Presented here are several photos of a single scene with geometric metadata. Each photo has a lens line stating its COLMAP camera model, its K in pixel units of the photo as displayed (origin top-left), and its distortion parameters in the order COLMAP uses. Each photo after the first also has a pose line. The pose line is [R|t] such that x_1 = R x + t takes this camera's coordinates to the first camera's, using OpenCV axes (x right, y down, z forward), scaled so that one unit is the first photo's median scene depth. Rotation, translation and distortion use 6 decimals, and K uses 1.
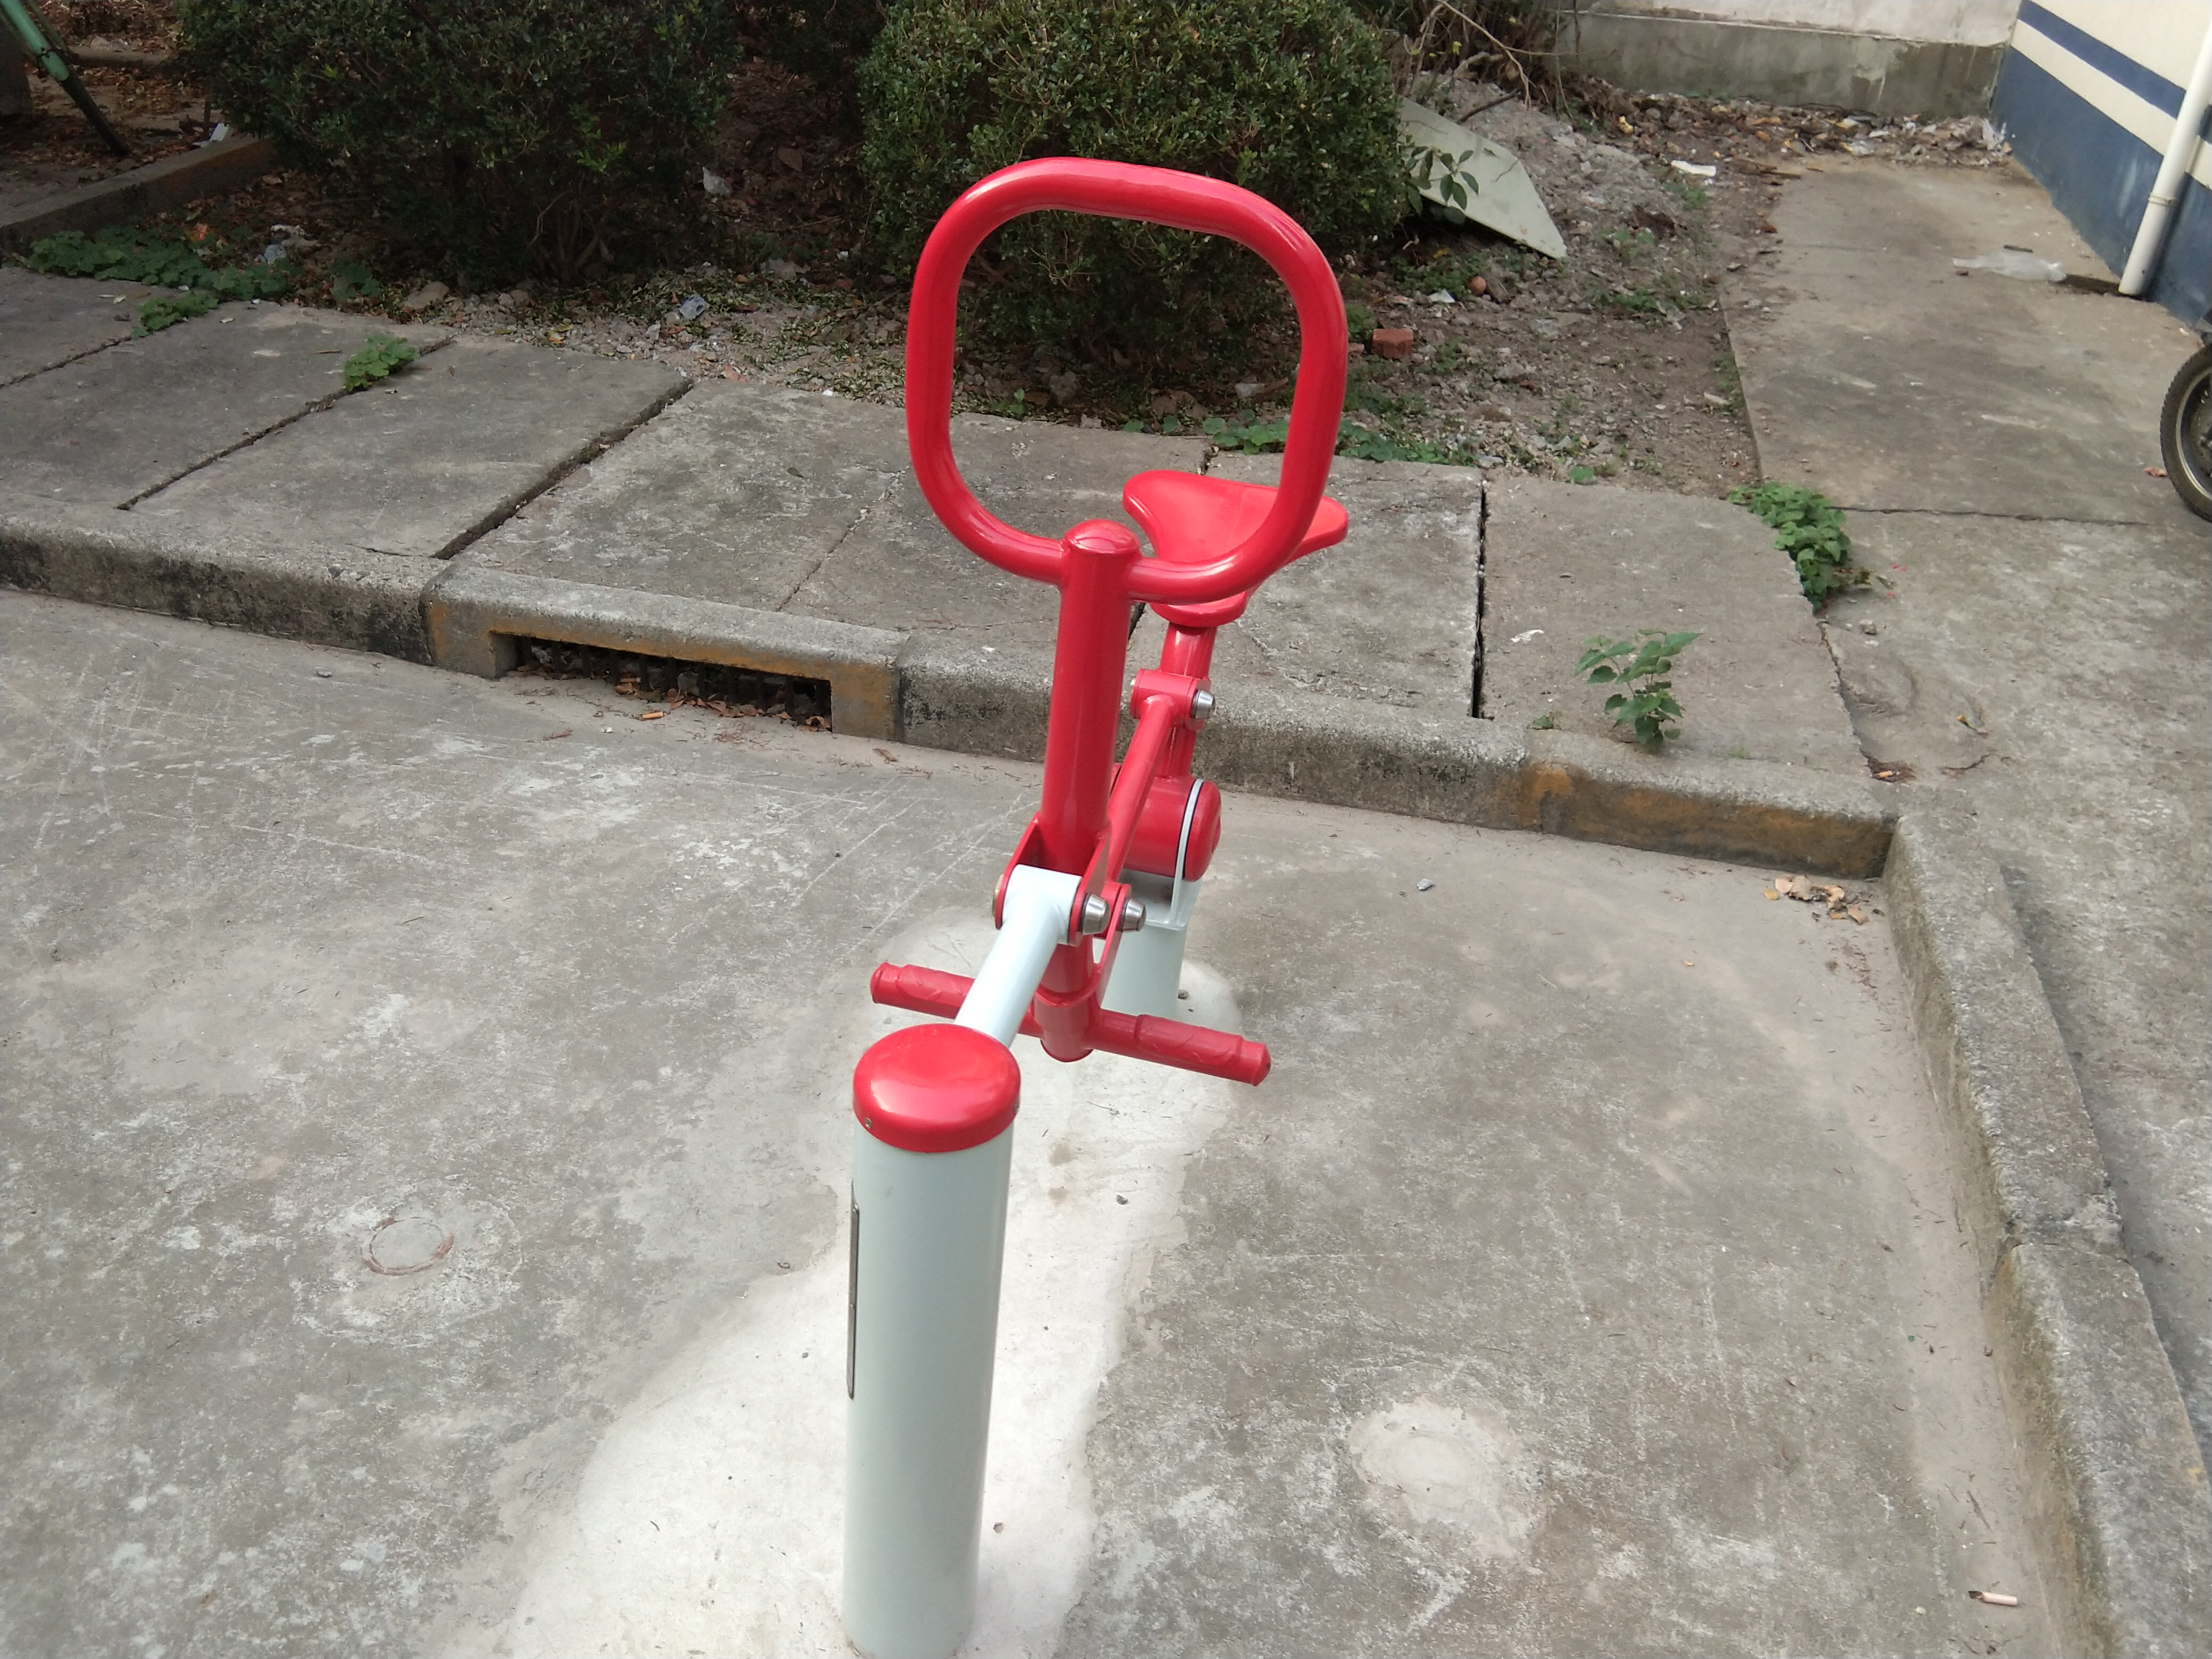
lens RADIAL K [[1775.6, 0, 1055.0], [0, 1775.6, 827.9], [0, 0, 1]] dist [0.098171, -0.129522]
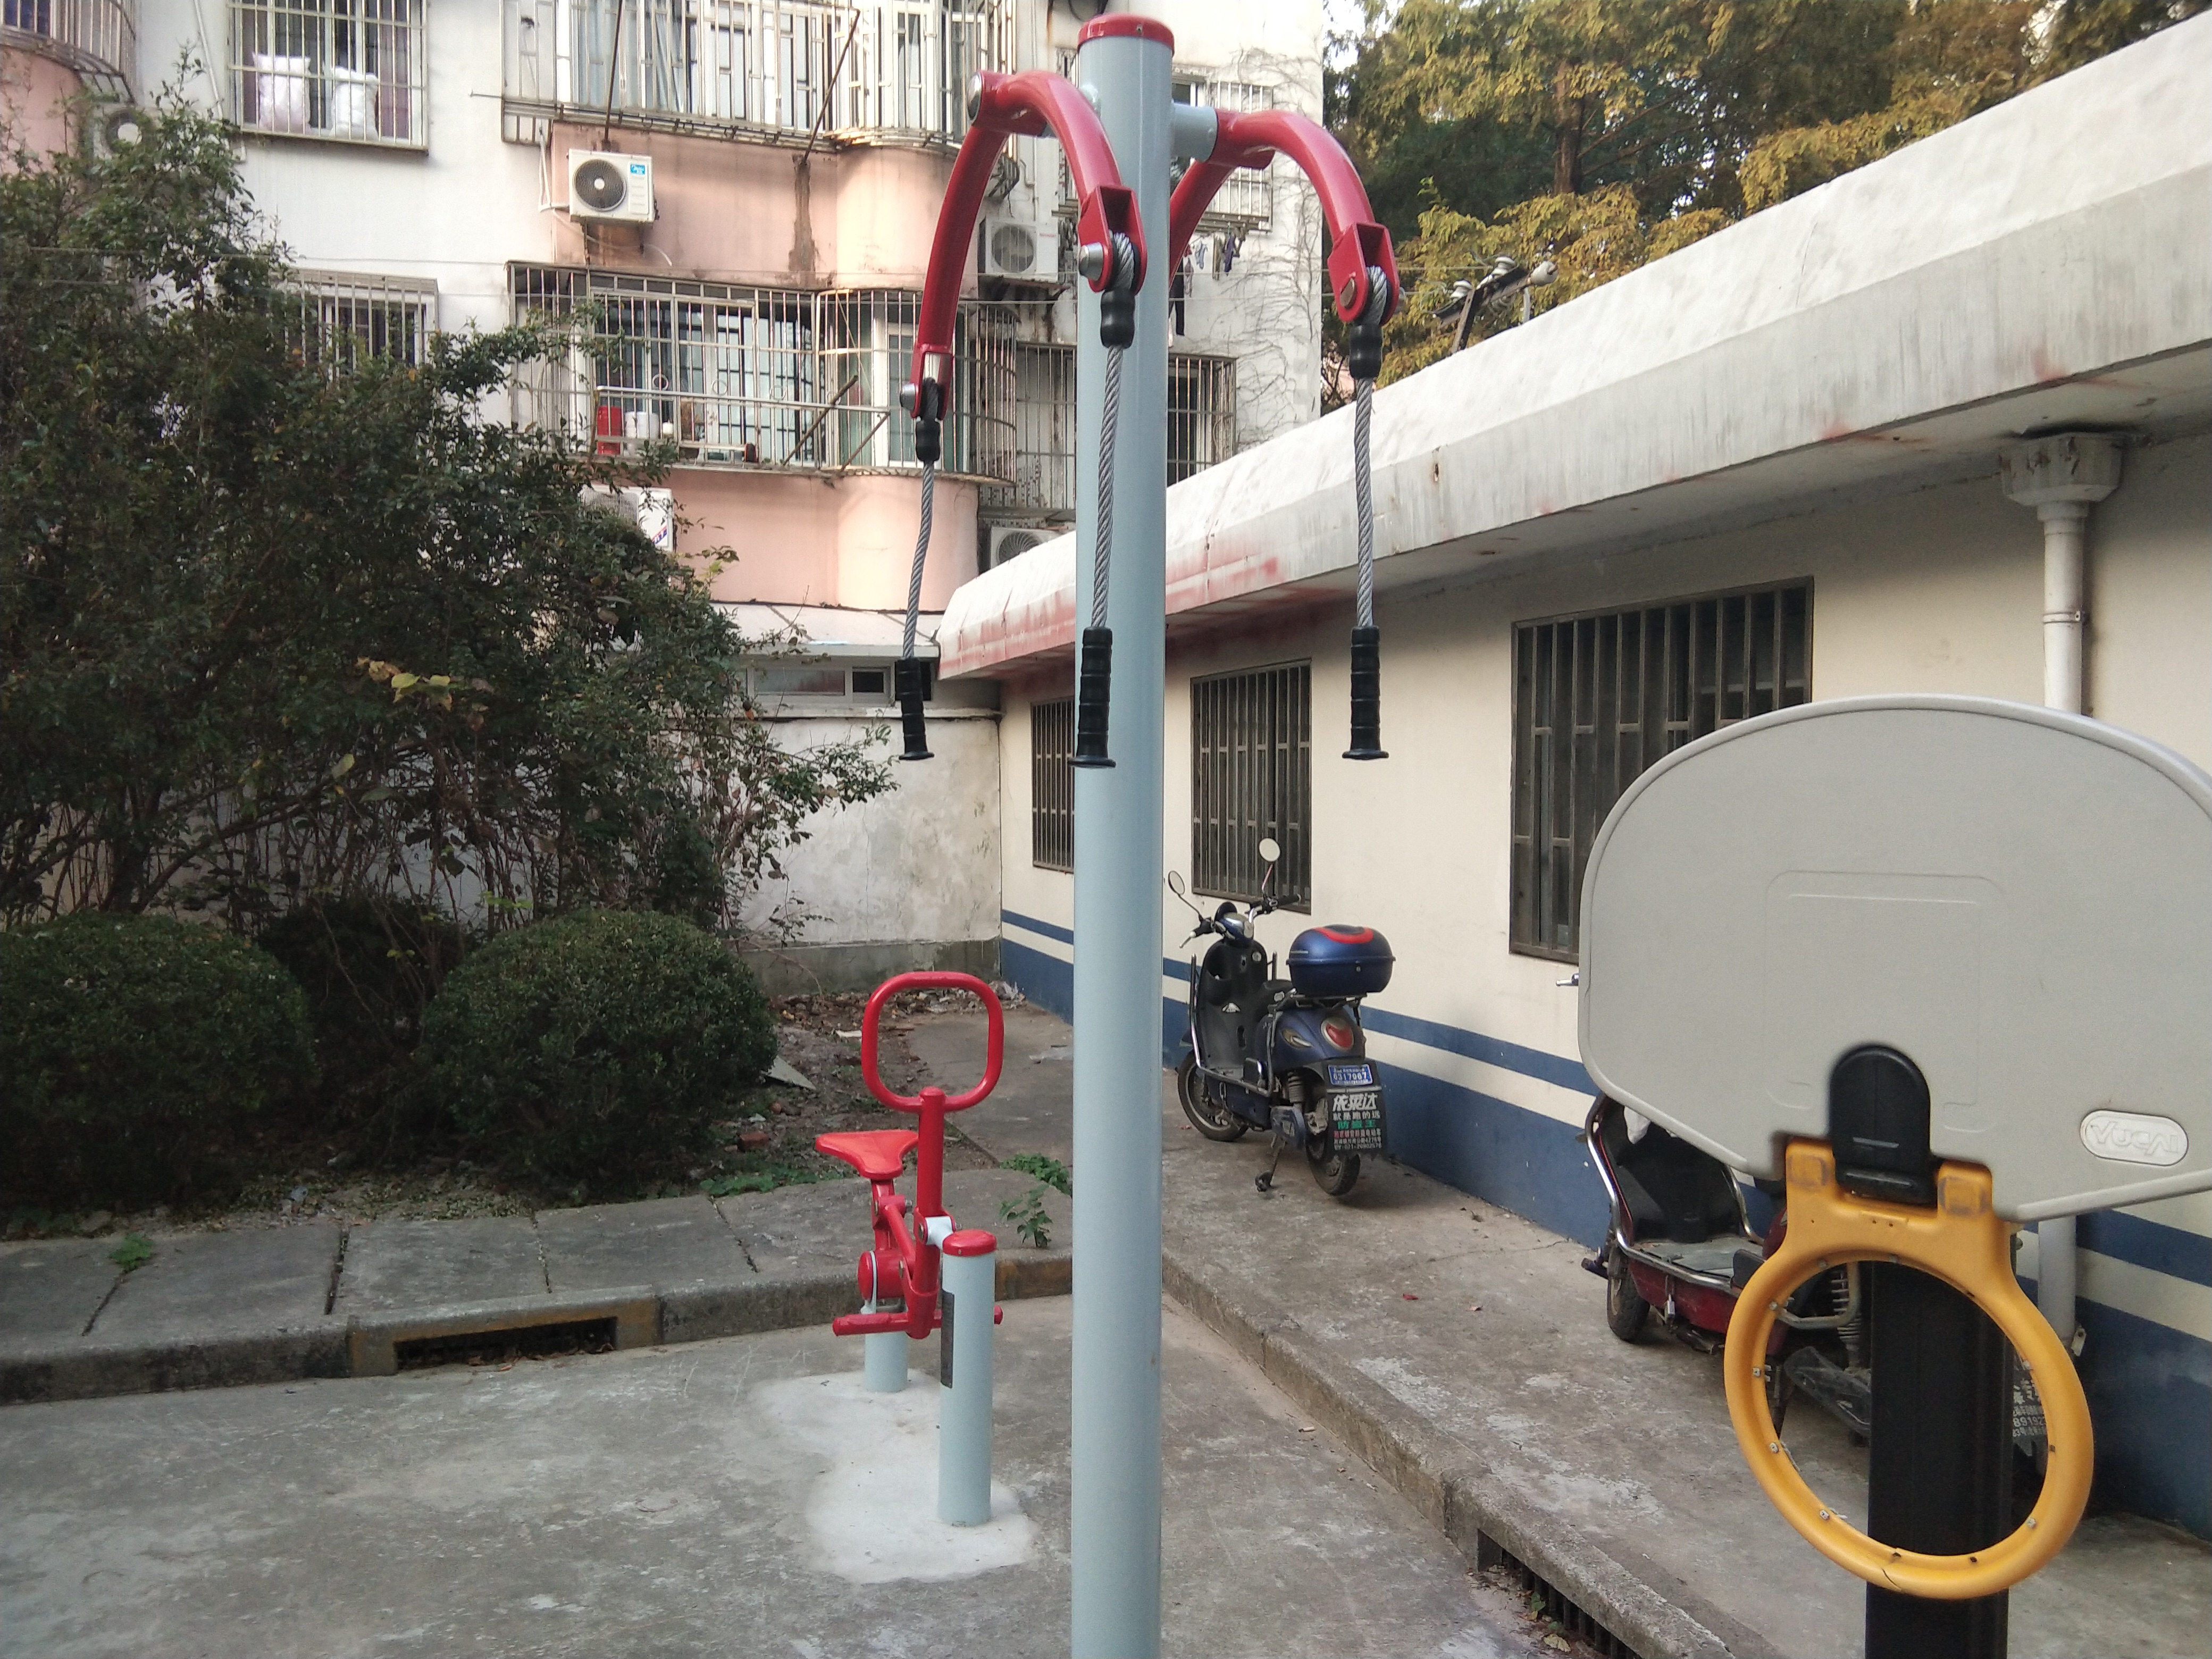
lens RADIAL K [[1775.6, 0, 1107.6], [0, 1775.6, 827.3], [0, 0, 1]] dist [0.098171, -0.129522]
pose [[0.845965, -0.077738, 0.527541, -0.584049], [0.321190, 0.863998, -0.387743, 0.323664], [-0.425652, 0.497458, 0.755881, -0.731312]]
